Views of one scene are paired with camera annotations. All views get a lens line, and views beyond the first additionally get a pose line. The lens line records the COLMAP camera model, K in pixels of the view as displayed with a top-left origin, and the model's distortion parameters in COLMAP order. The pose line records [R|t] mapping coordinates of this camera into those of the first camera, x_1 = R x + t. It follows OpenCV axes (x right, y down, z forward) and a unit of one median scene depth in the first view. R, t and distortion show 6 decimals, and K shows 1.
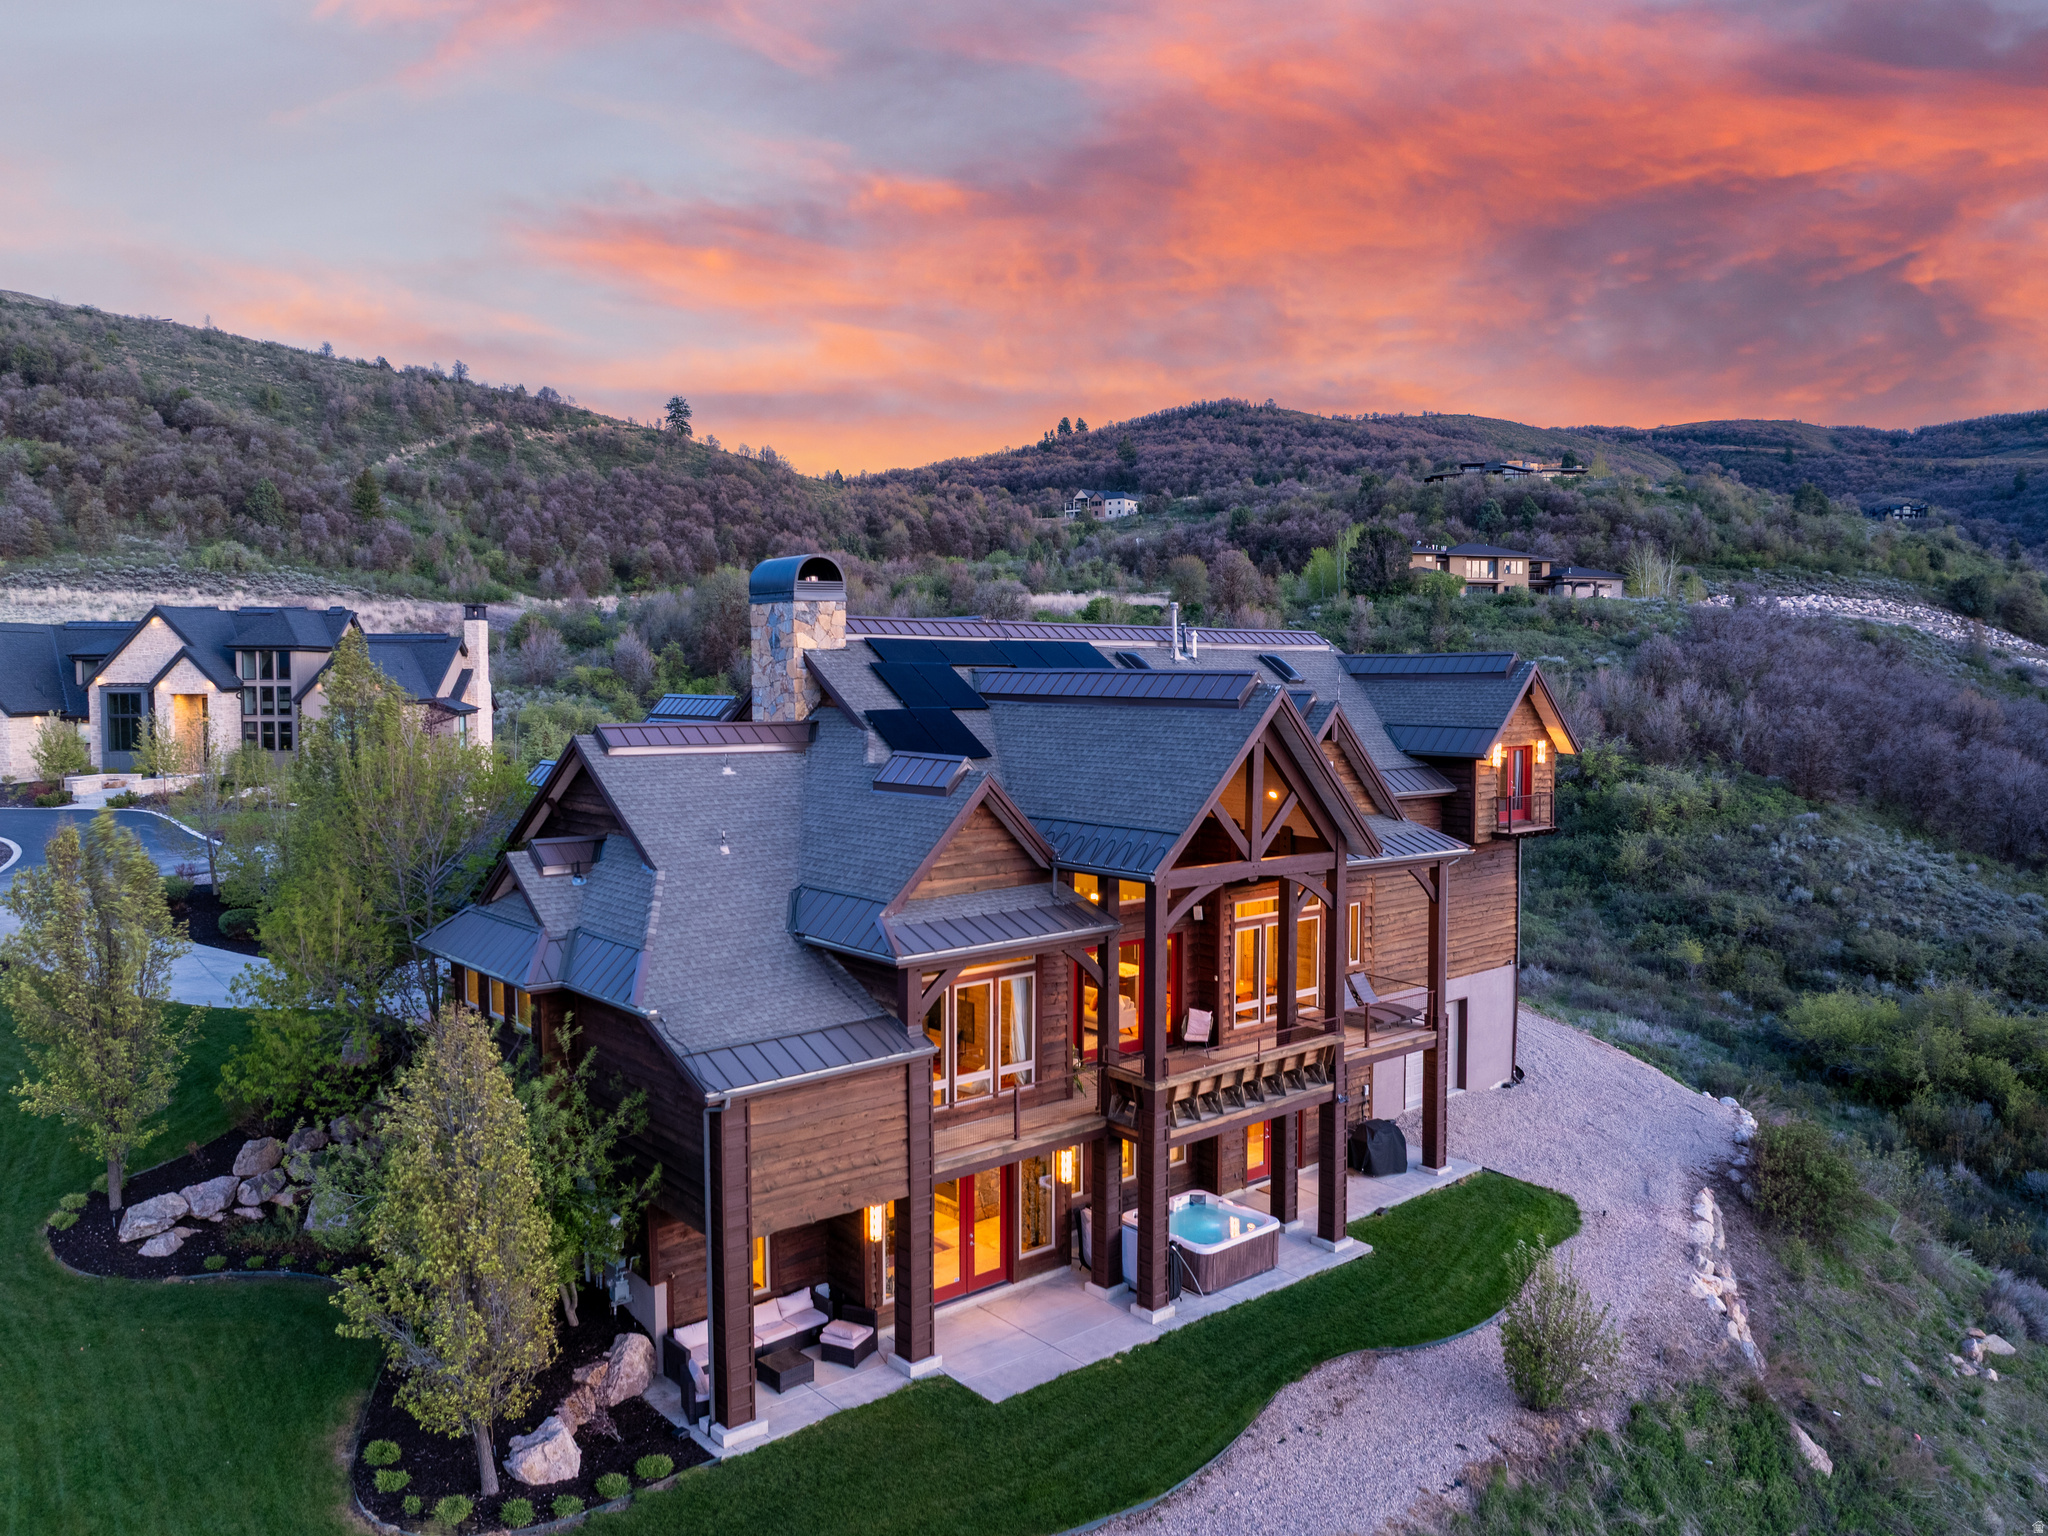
lens RADIAL K [[1481.6, 0, 1031.0], [0, 1481.6, 755.9], [0, 0, 1]] dist [-0.035294, -0.002093]
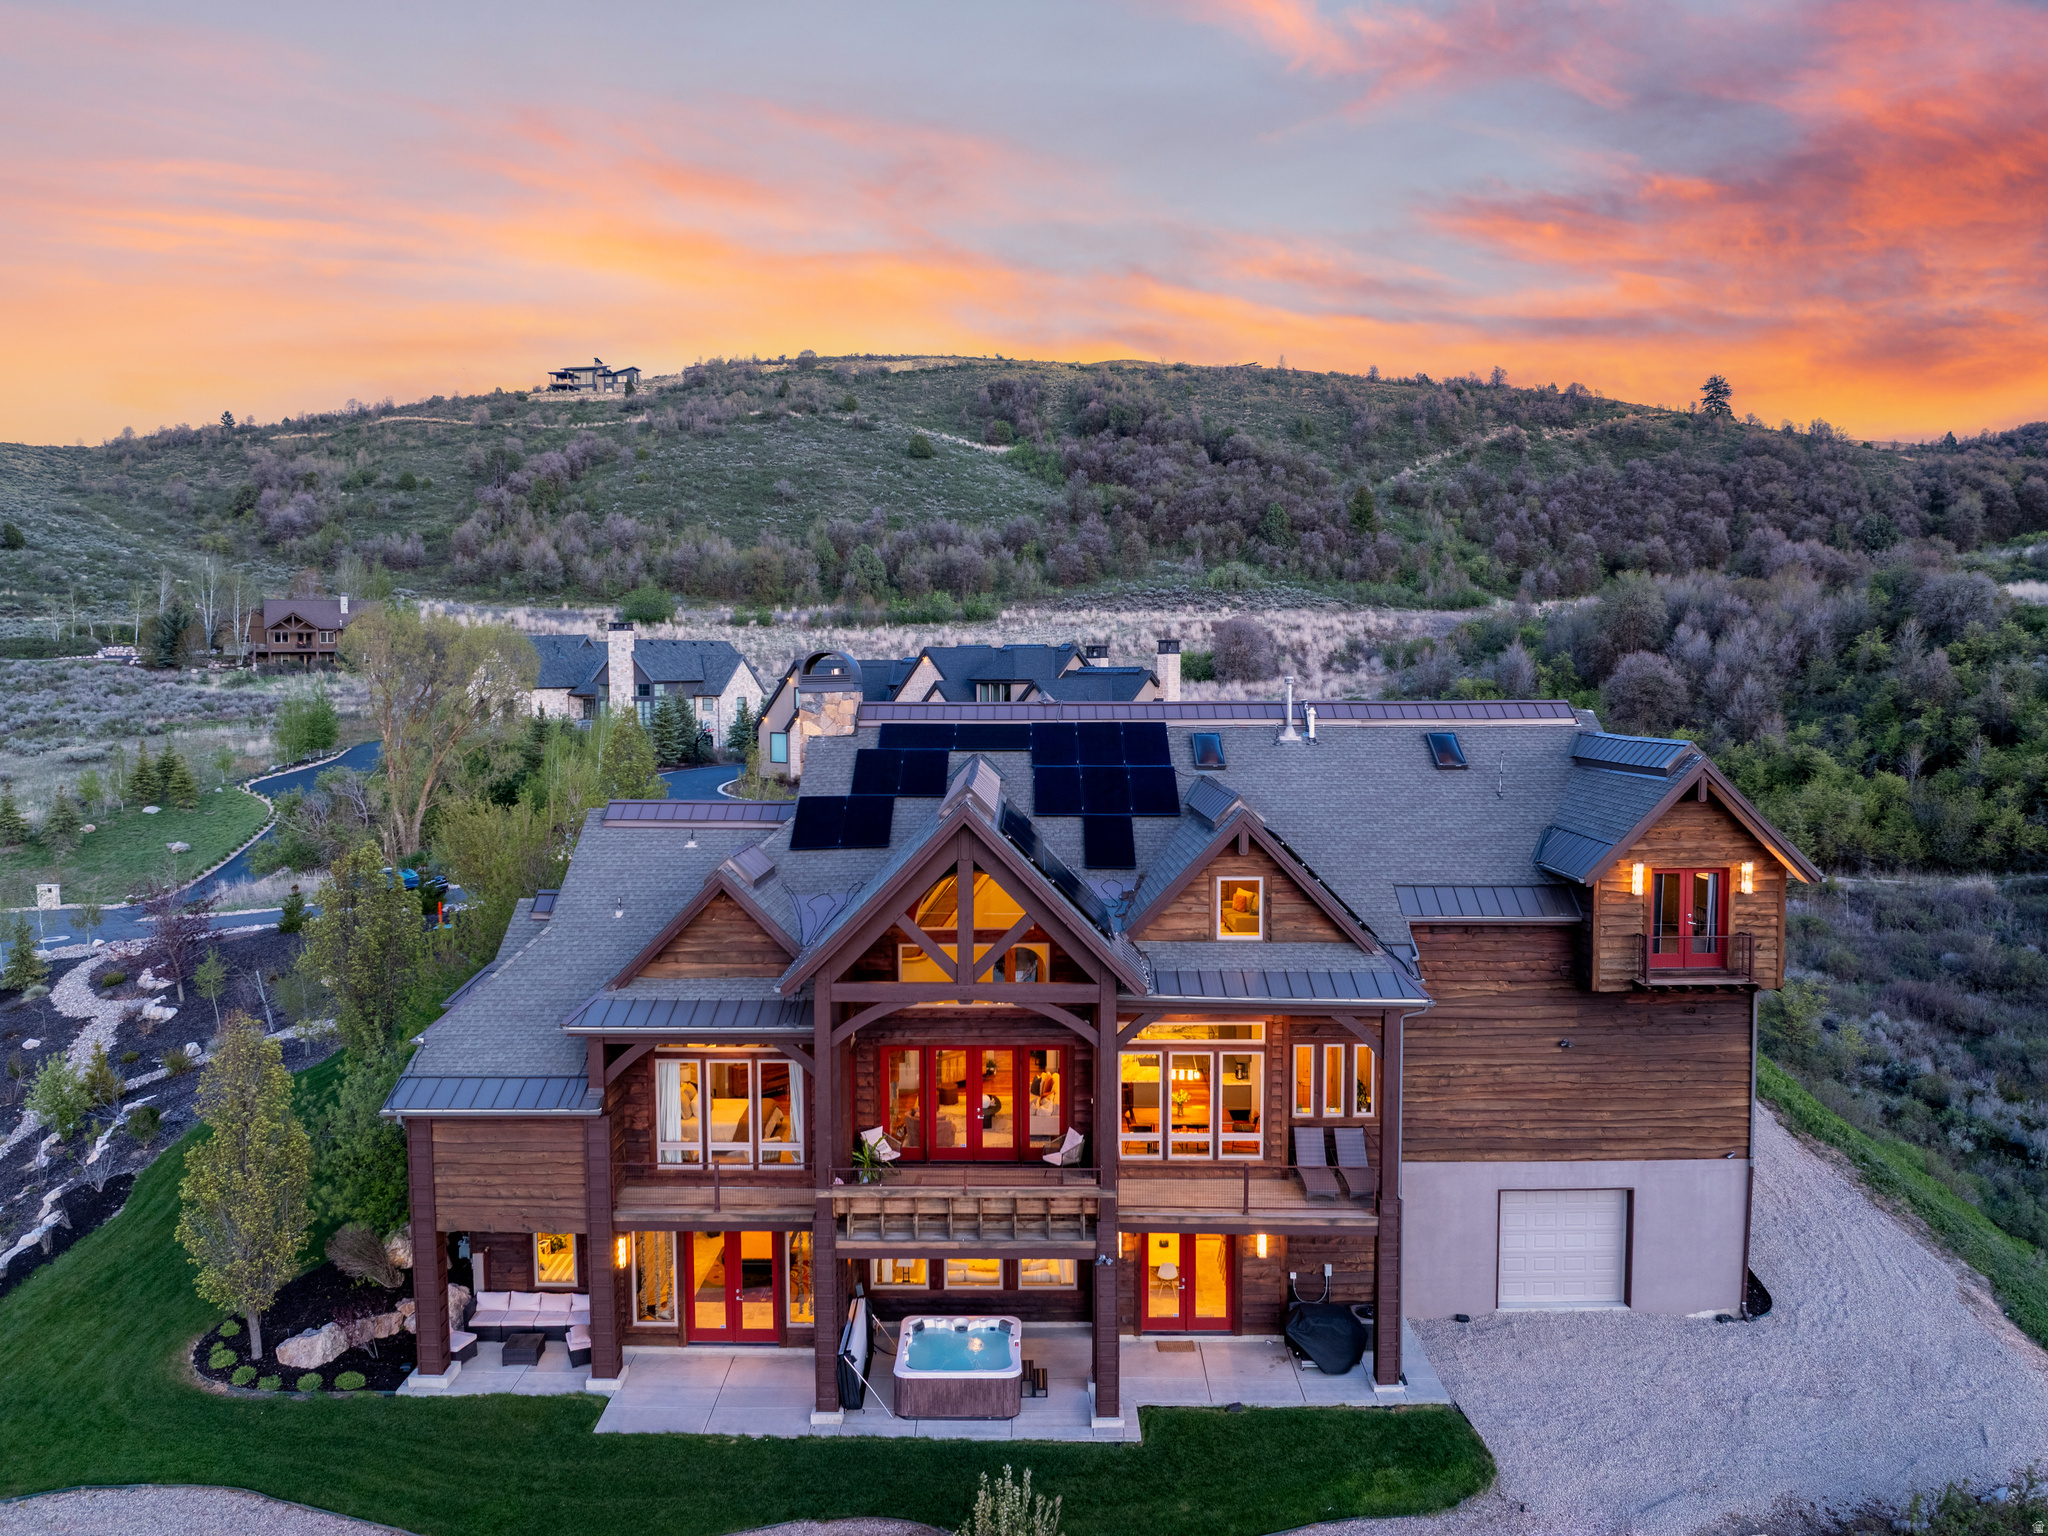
lens RADIAL K [[1475.3, 0, 1004.8], [0, 1475.3, 744.4], [0, 0, 1]] dist [-0.041831, 0.003720]
pose [[0.744495, 0.027901, -0.667045, 0.071858], [-0.029927, 0.999517, 0.008406, -0.008212], [0.666957, 0.013704, 0.744970, 0.028157]]
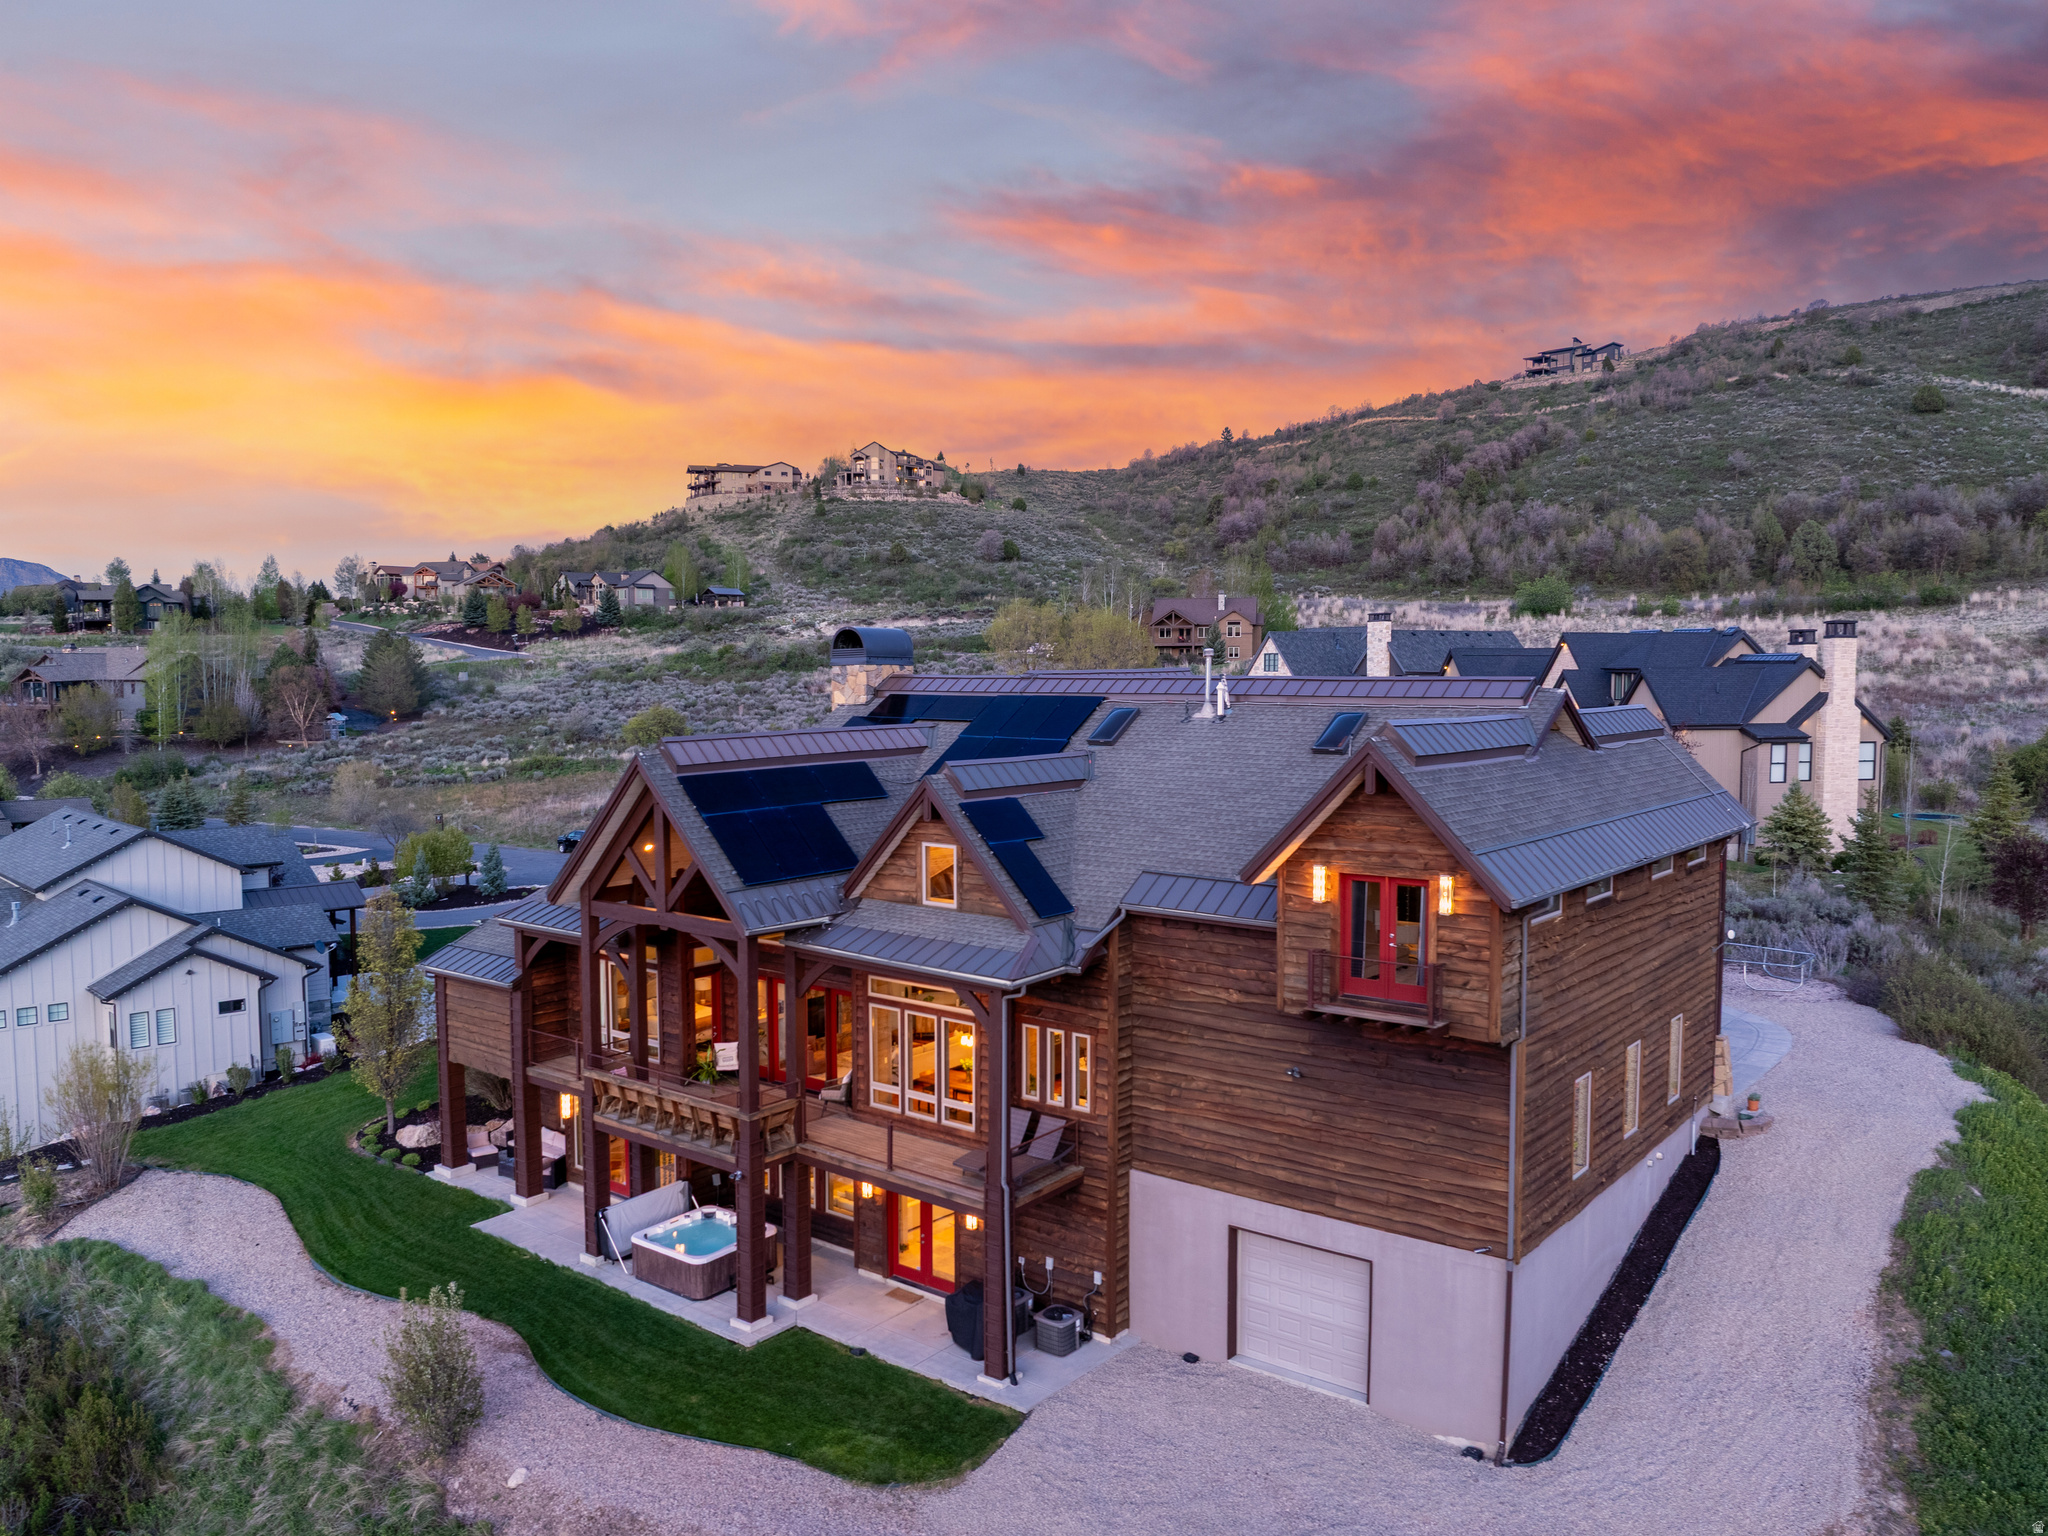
lens RADIAL K [[1510.7, 0, 1024.0], [0, 1510.7, 768.0], [0, 0, 1]] dist [-0.033251, 0.002342]
pose [[0.181002, 0.060406, -0.981626, 0.116300], [-0.050532, 0.997365, 0.052057, -0.009603], [0.982184, 0.040182, 0.183578, 0.095314]]
